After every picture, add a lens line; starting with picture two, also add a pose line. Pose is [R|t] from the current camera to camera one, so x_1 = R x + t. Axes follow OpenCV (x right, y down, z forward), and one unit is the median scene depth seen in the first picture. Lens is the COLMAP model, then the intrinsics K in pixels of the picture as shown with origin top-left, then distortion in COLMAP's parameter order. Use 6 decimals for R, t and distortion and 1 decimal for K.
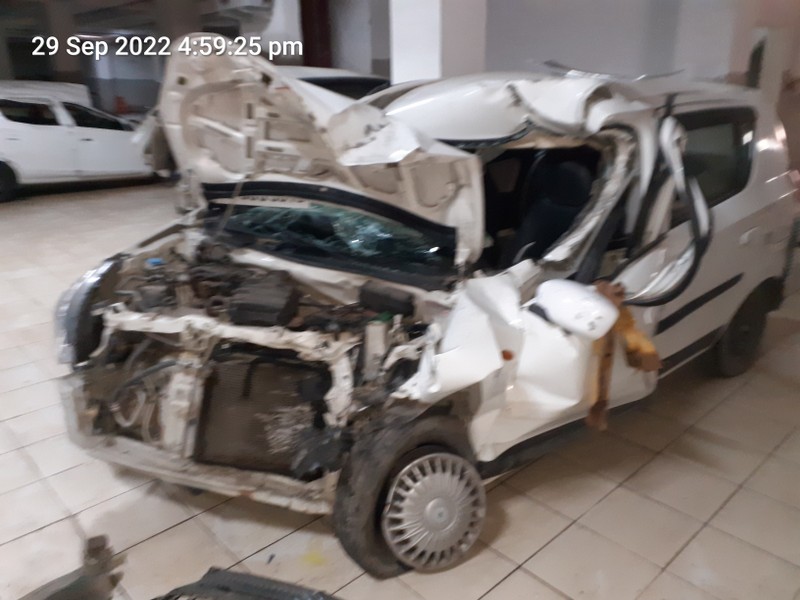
lens RADIAL K [[646.2, 0, 400.0], [0, 646.2, 300.0], [0, 0, 1]] dist [-0.000590, -0.000258]
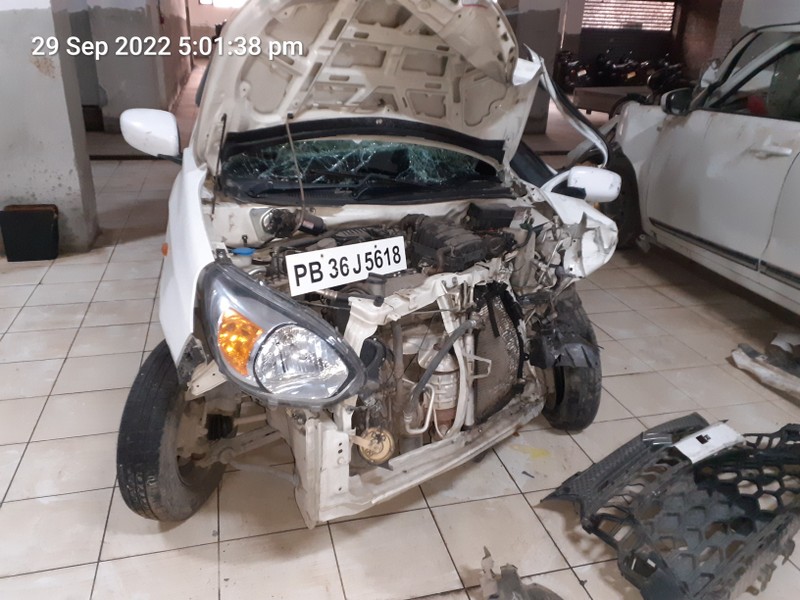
lens RADIAL K [[646.2, 0, 400.0], [0, 646.2, 300.0], [0, 0, 1]] dist [-0.000590, -0.000258]
pose [[0.472353, -0.307849, 0.825901, -0.931740], [0.253283, 0.944909, 0.207350, -0.115217], [-0.844234, 0.111244, 0.524303, 0.528008]]
